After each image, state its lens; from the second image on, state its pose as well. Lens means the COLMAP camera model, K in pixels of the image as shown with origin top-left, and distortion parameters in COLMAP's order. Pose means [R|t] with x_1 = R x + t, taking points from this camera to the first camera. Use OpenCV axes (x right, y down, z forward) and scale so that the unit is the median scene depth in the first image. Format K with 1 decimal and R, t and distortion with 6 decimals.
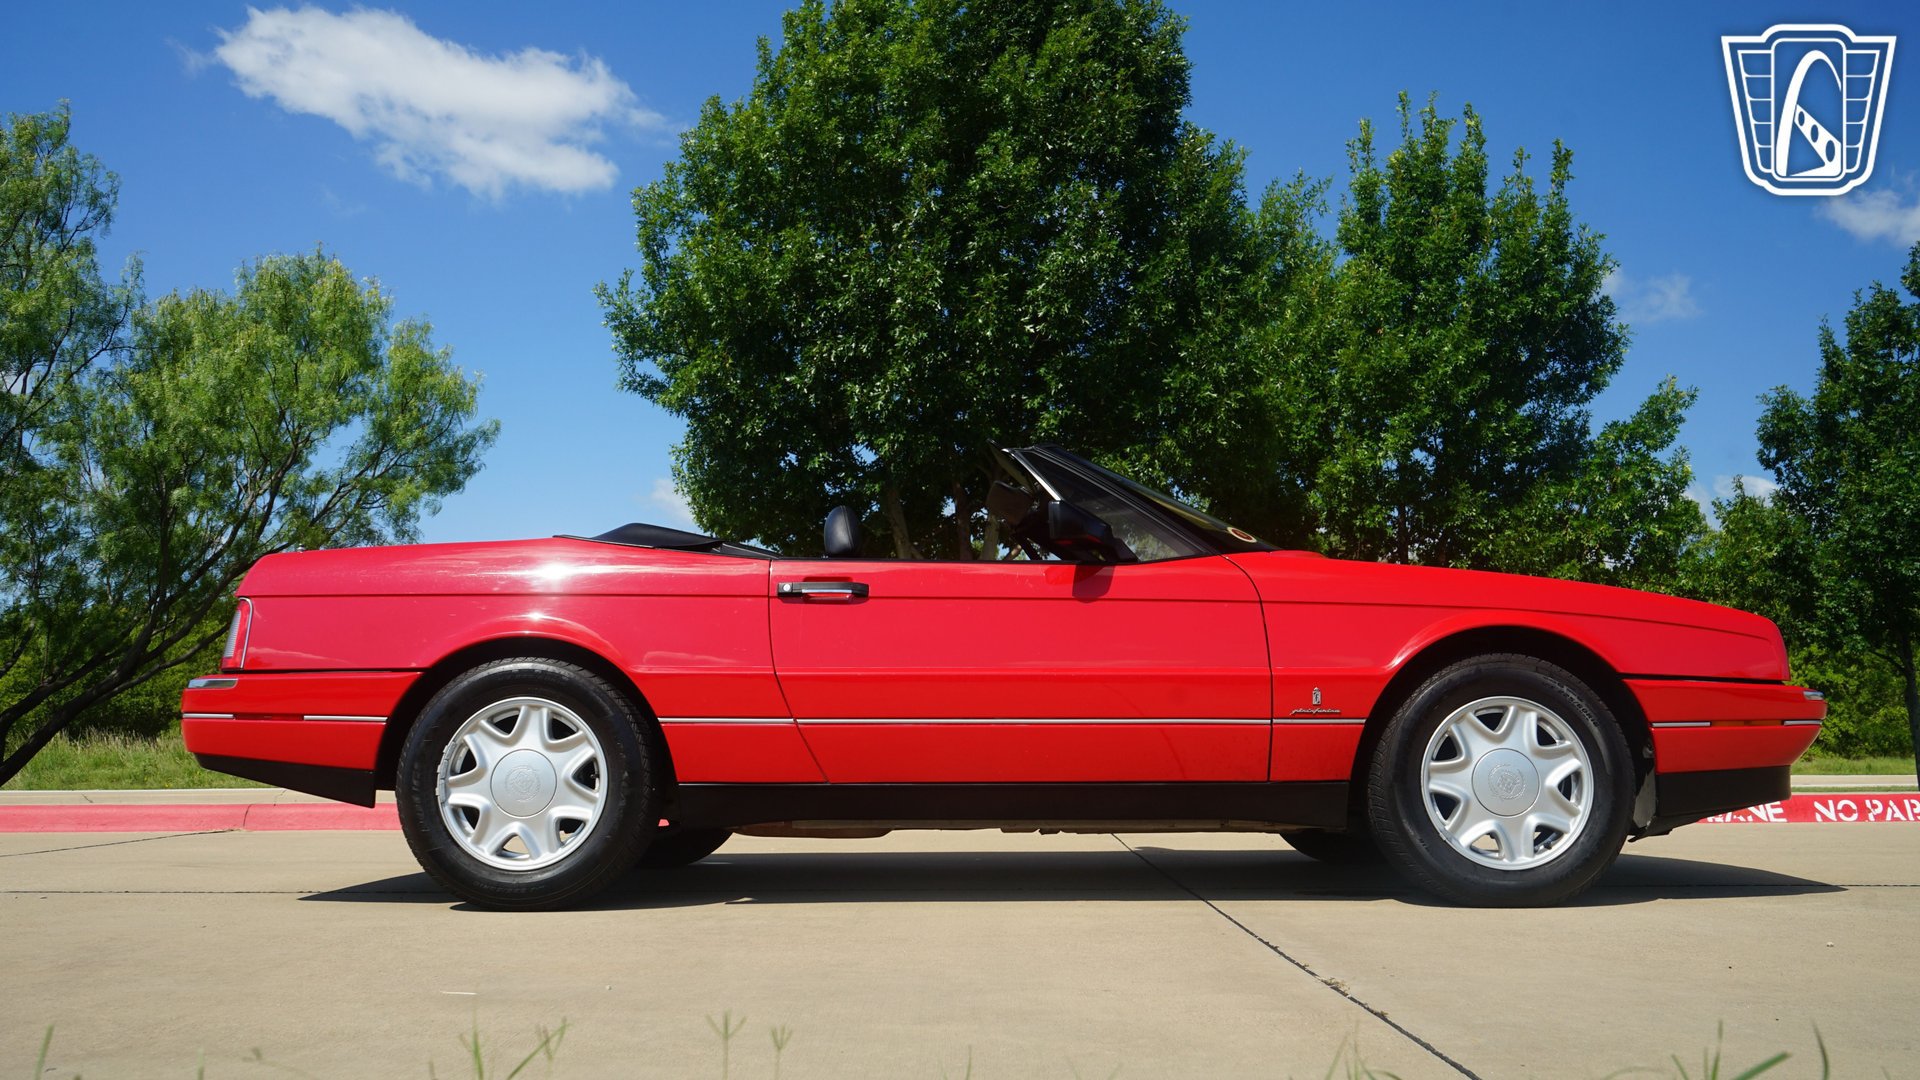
lens RADIAL K [[1524.0, 0, 958.0], [0, 1524.0, 531.3], [0, 0, 1]] dist [-0.019975, 0.021046]
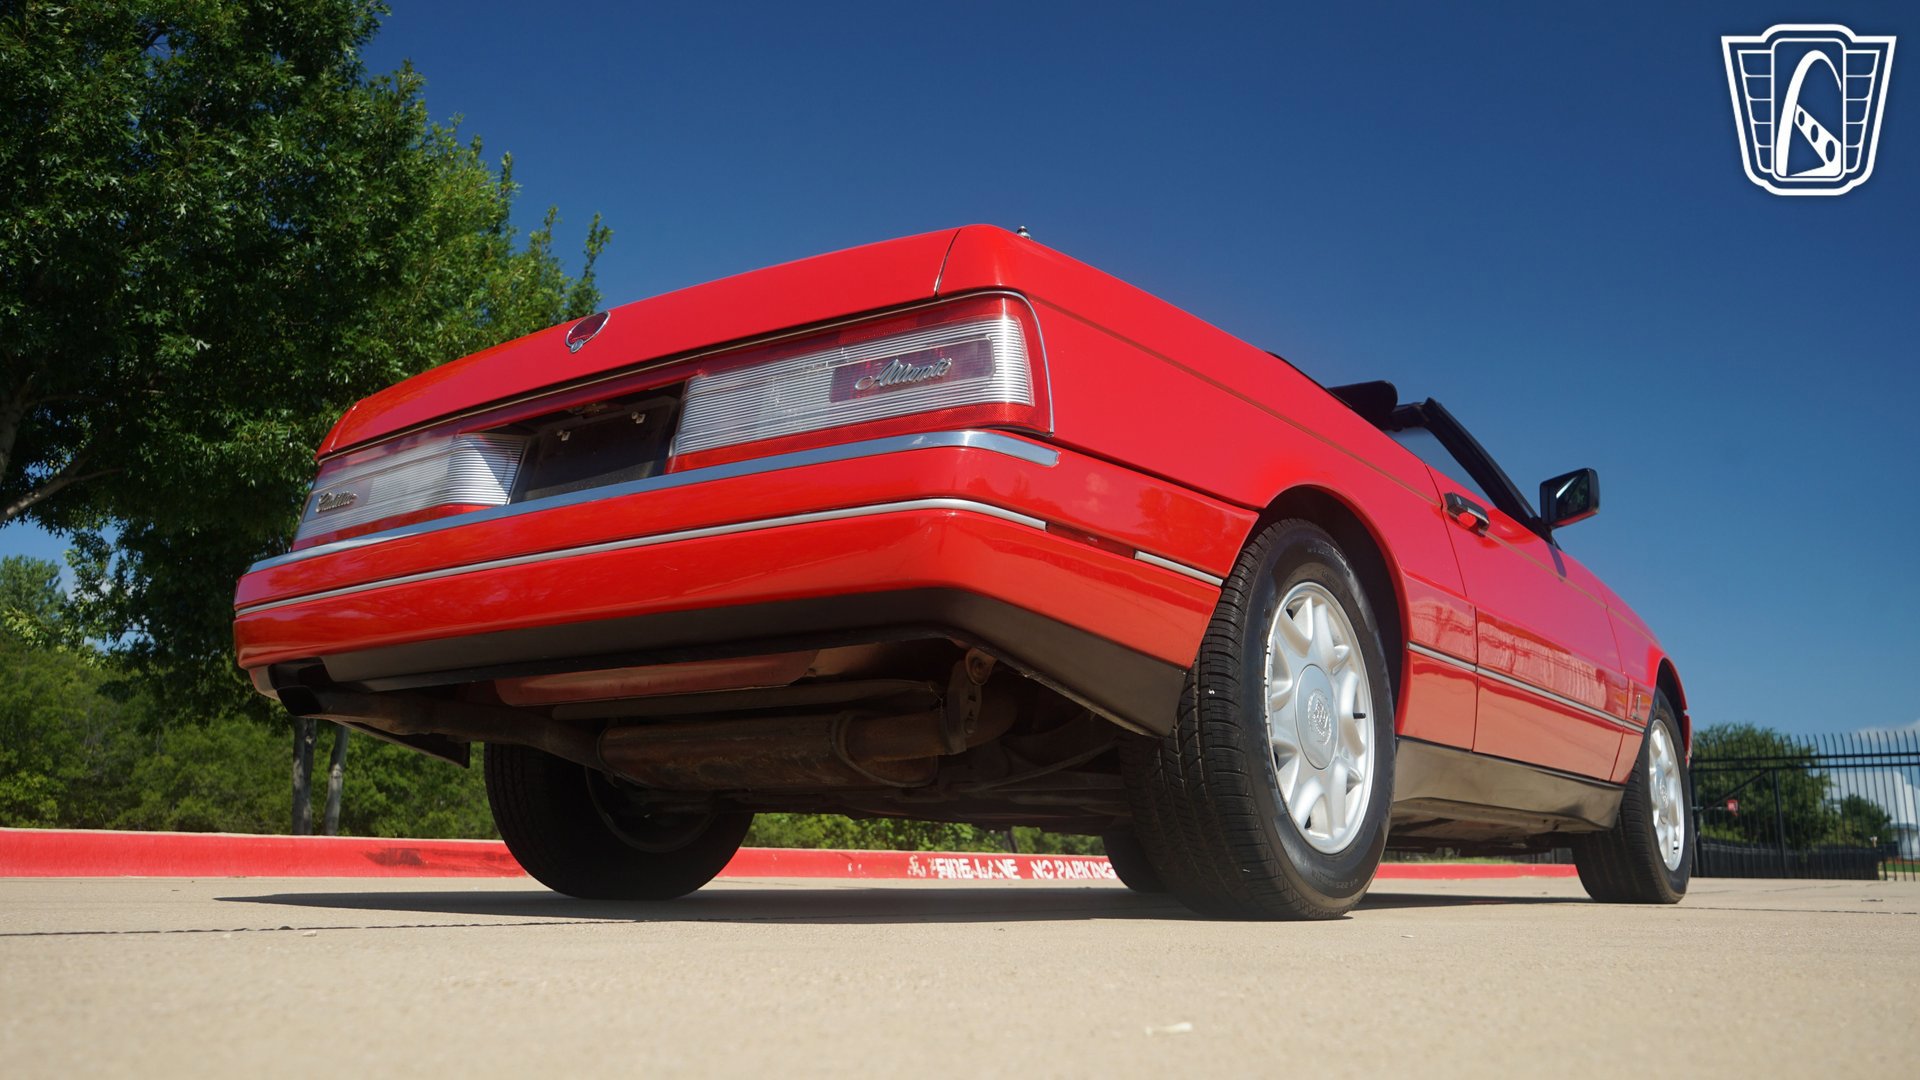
lens RADIAL K [[1524.0, 0, 966.2], [0, 1524.0, 530.7], [0, 0, 1]] dist [-0.019975, 0.021046]
pose [[0.573262, 0.183933, 0.798461, -0.838043], [-0.129038, 0.982585, -0.133704, 0.183066], [-0.809148, -0.026384, 0.587012, 0.734773]]
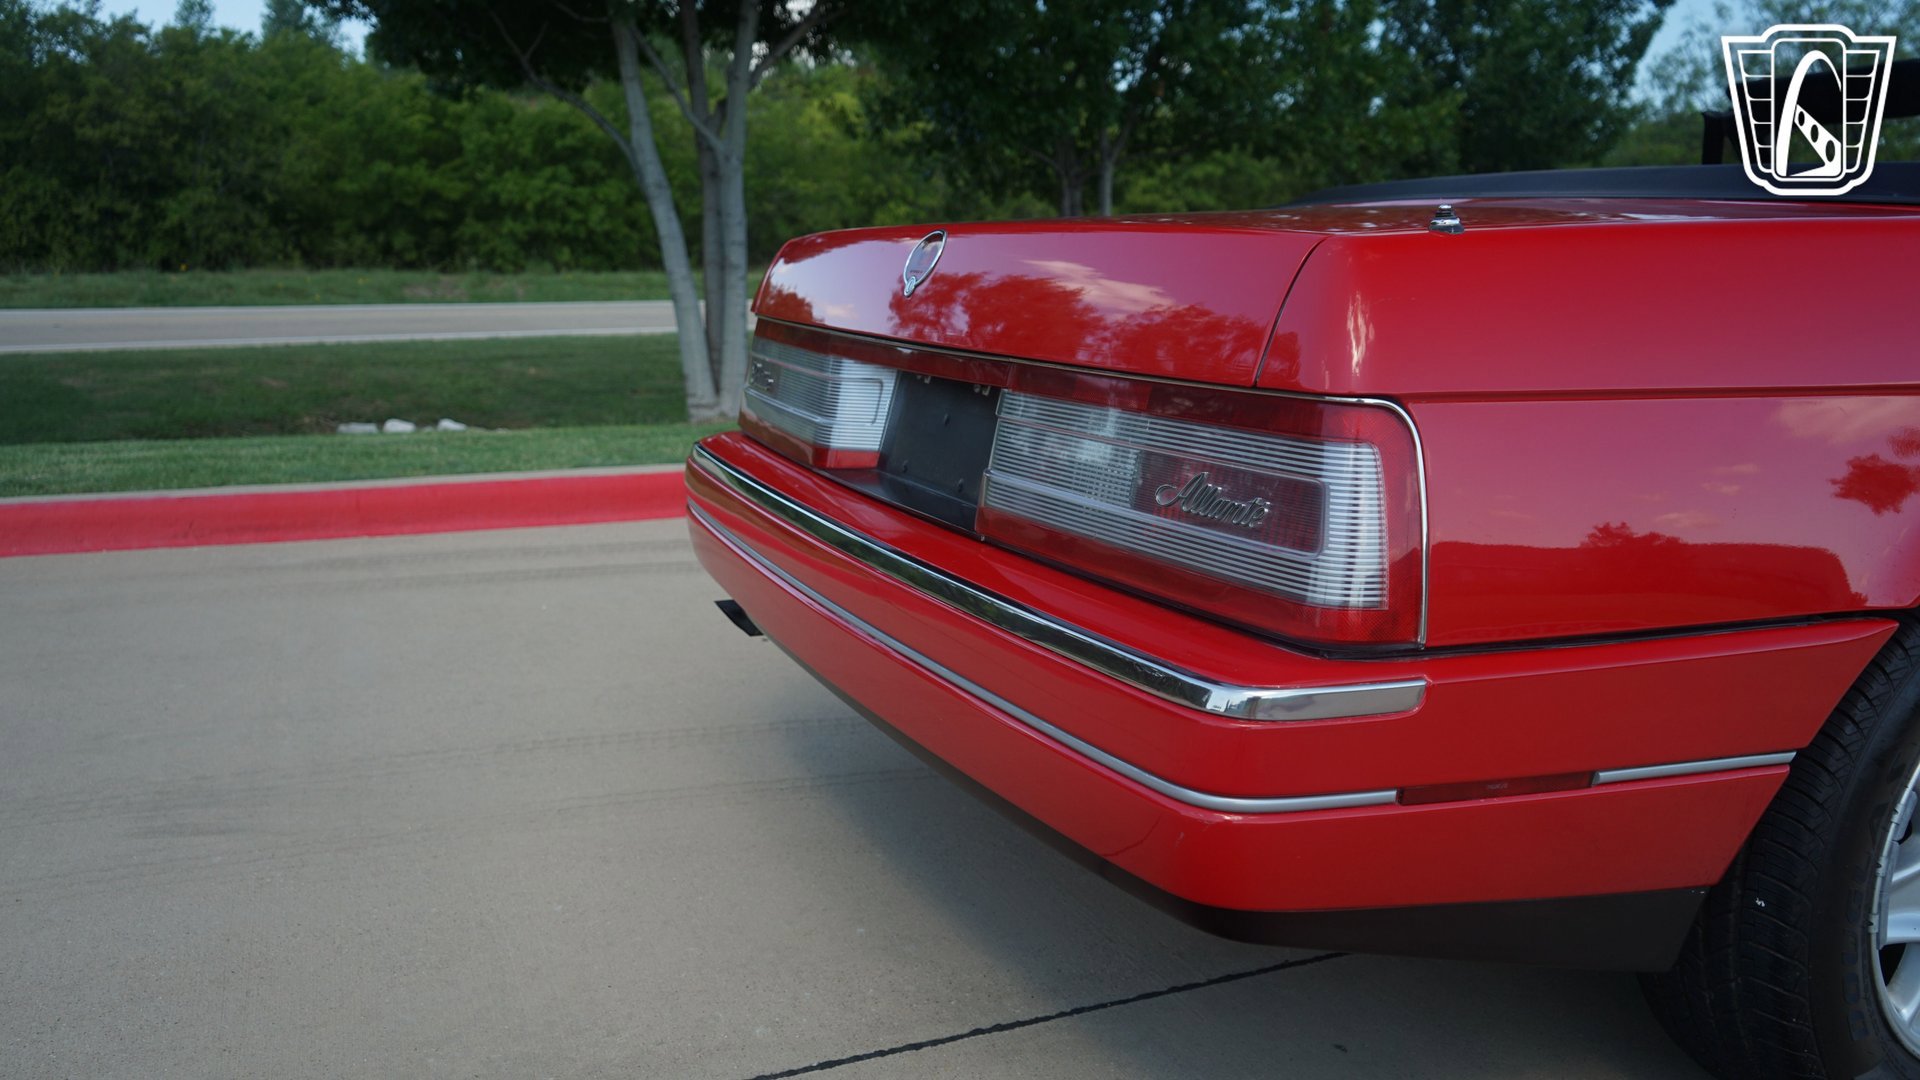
lens RADIAL K [[1524.0, 0, 967.2], [0, 1524.0, 531.0], [0, 0, 1]] dist [-0.019975, 0.021046]
pose [[0.903143, -0.065644, 0.424292, -0.657468], [-0.075354, 0.948666, 0.307171, -0.009817], [-0.422676, -0.309392, 0.851835, 0.785853]]
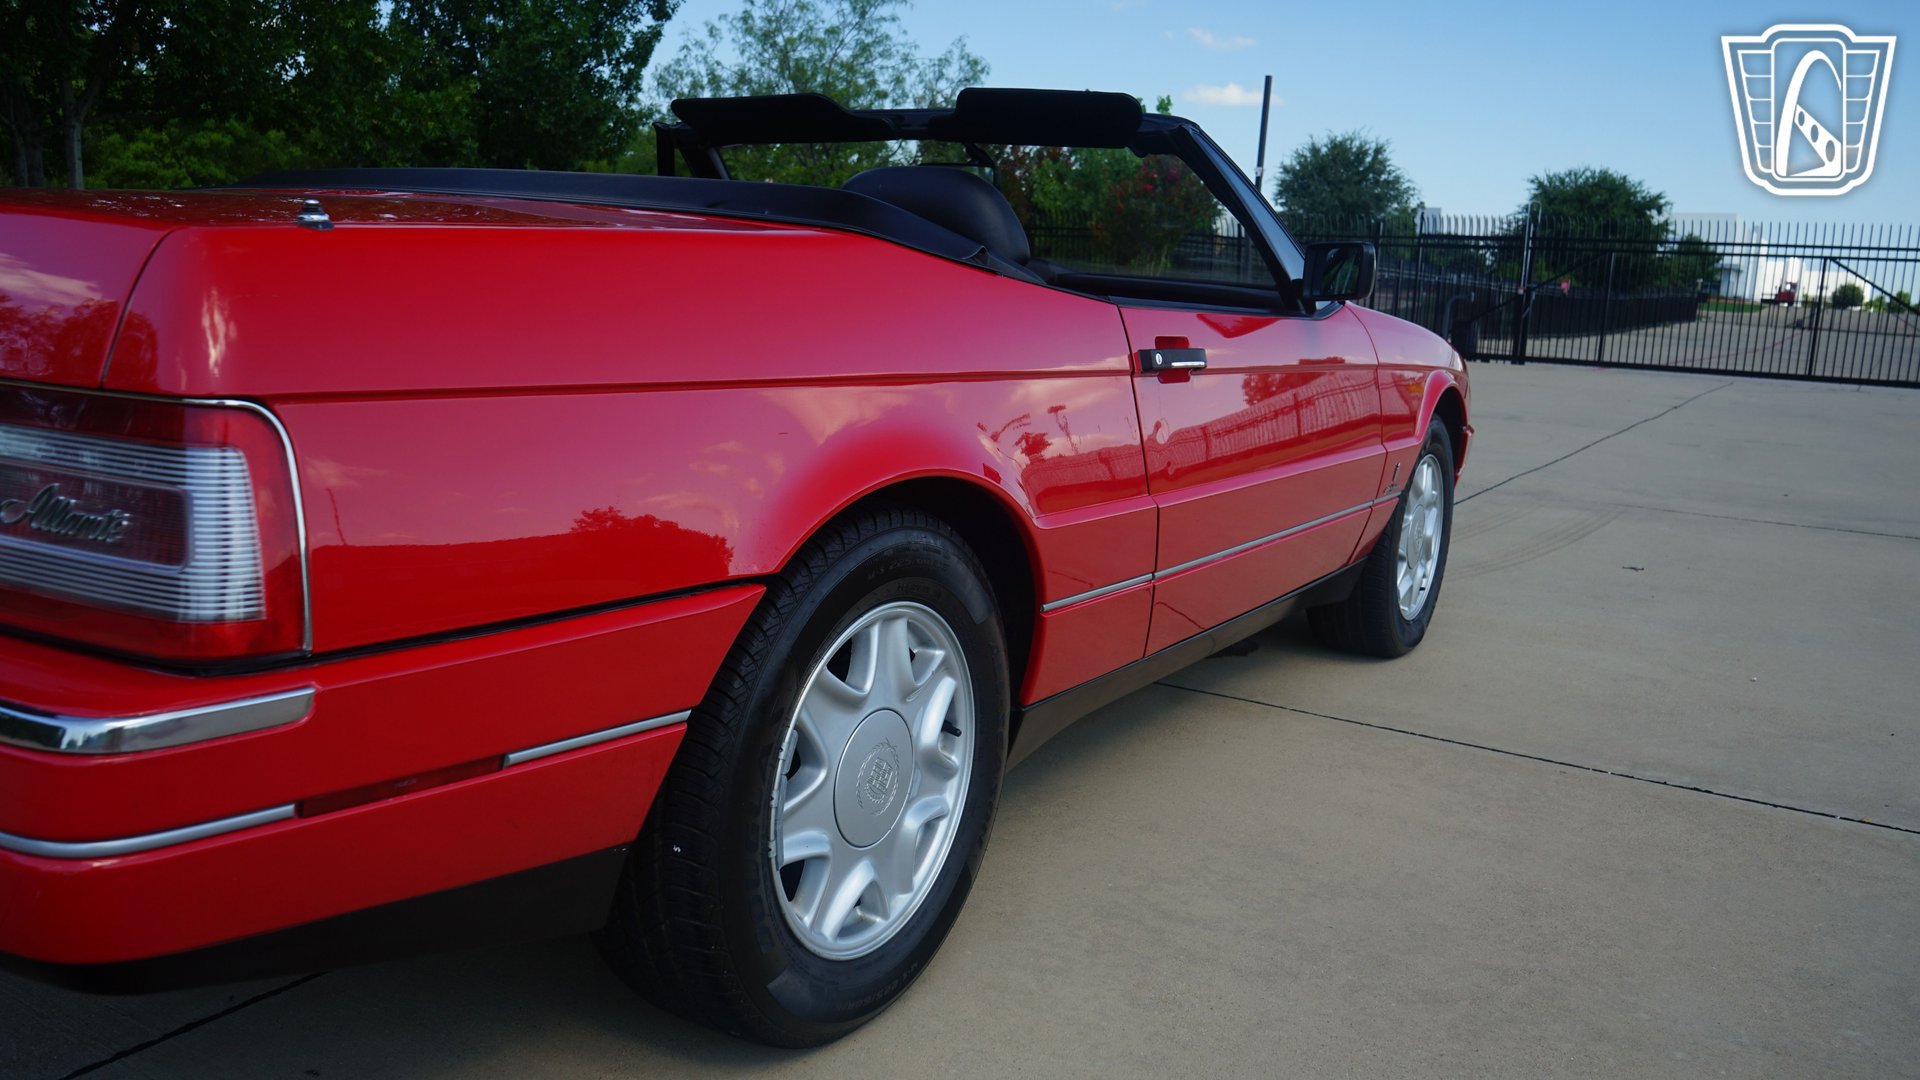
lens RADIAL K [[1524.0, 0, 971.8], [0, 1524.0, 533.5], [0, 0, 1]] dist [-0.019975, 0.021046]
pose [[0.498412, -0.118605, 0.858789, -0.636782], [-0.180300, 0.954757, 0.236499, -0.016509], [-0.847985, -0.272714, 0.454477, 0.763271]]
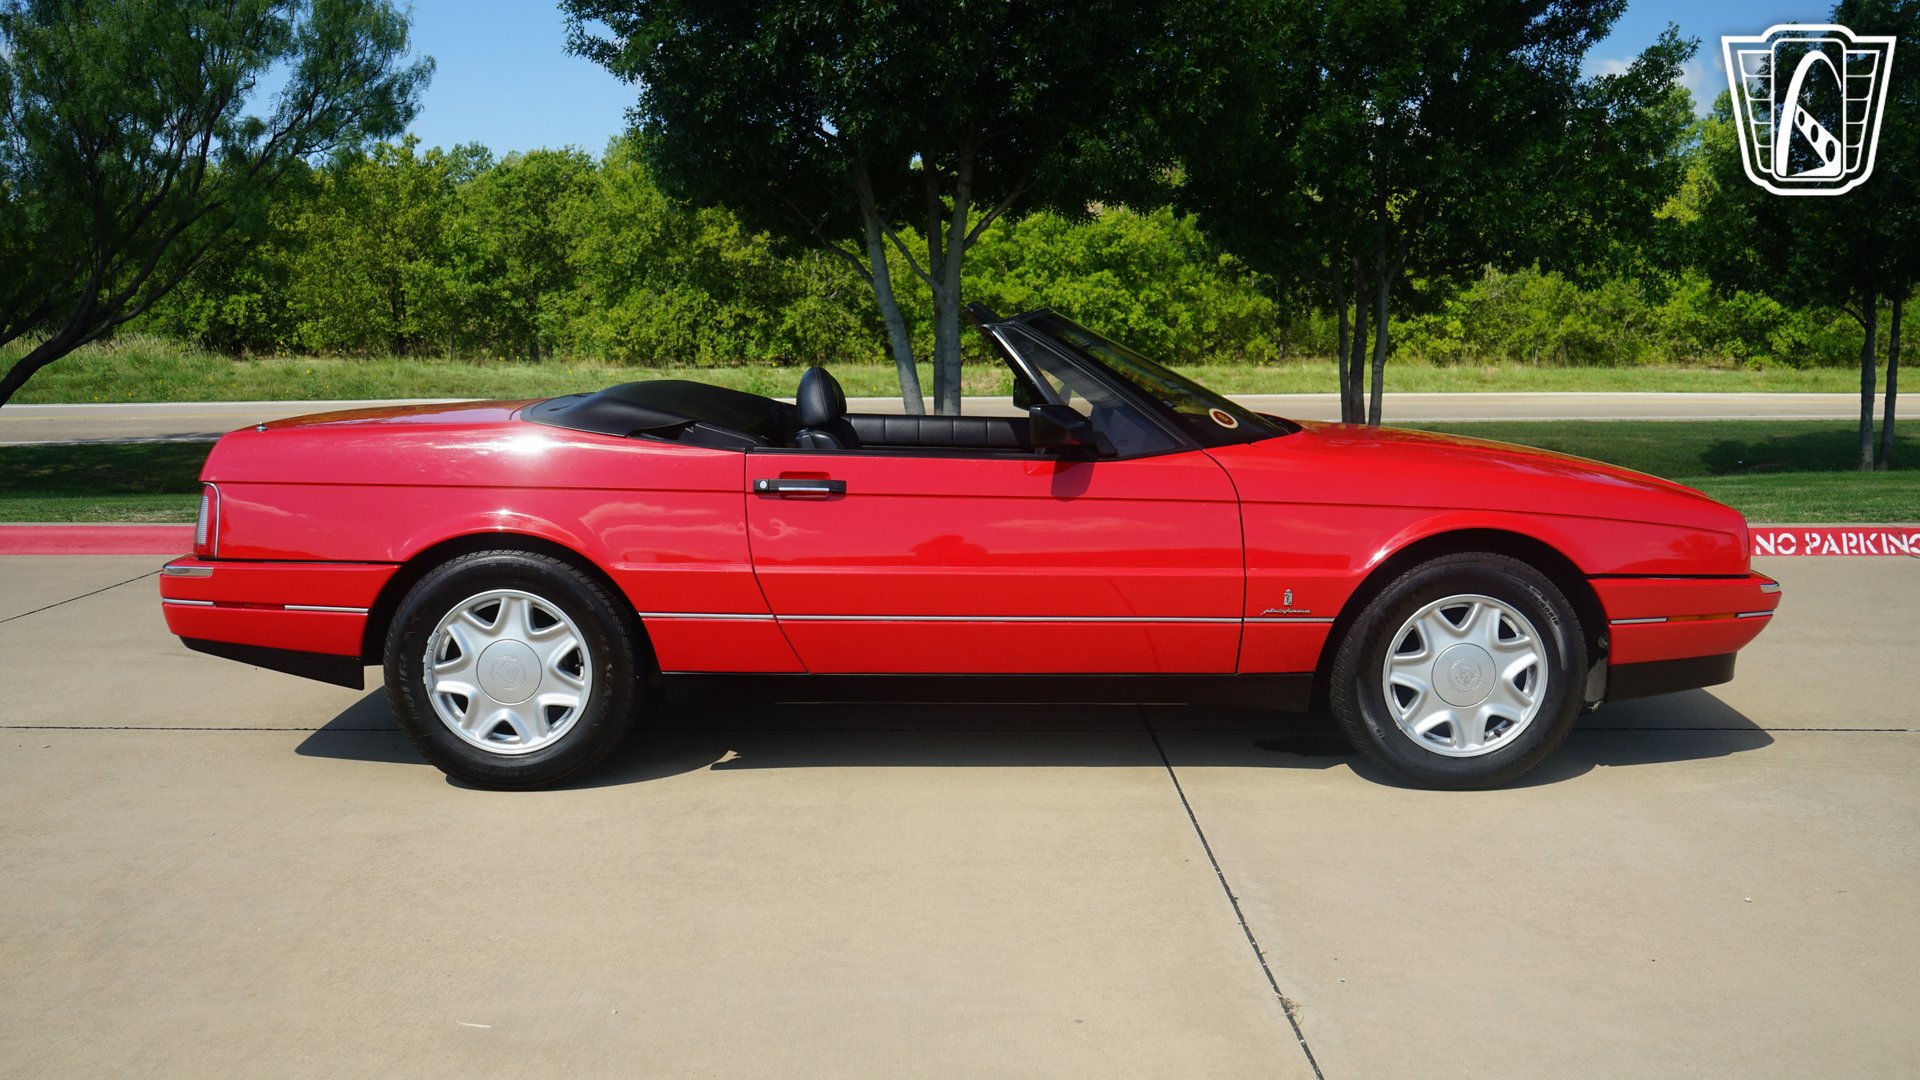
lens RADIAL K [[1524.0, 0, 963.7], [0, 1524.0, 530.1], [0, 0, 1]] dist [-0.019975, 0.021046]
pose [[0.999631, 0.001785, 0.027106, -0.008787], [-0.009086, 0.962343, 0.271685, -0.200234], [-0.025600, -0.271831, 0.962004, 0.035874]]
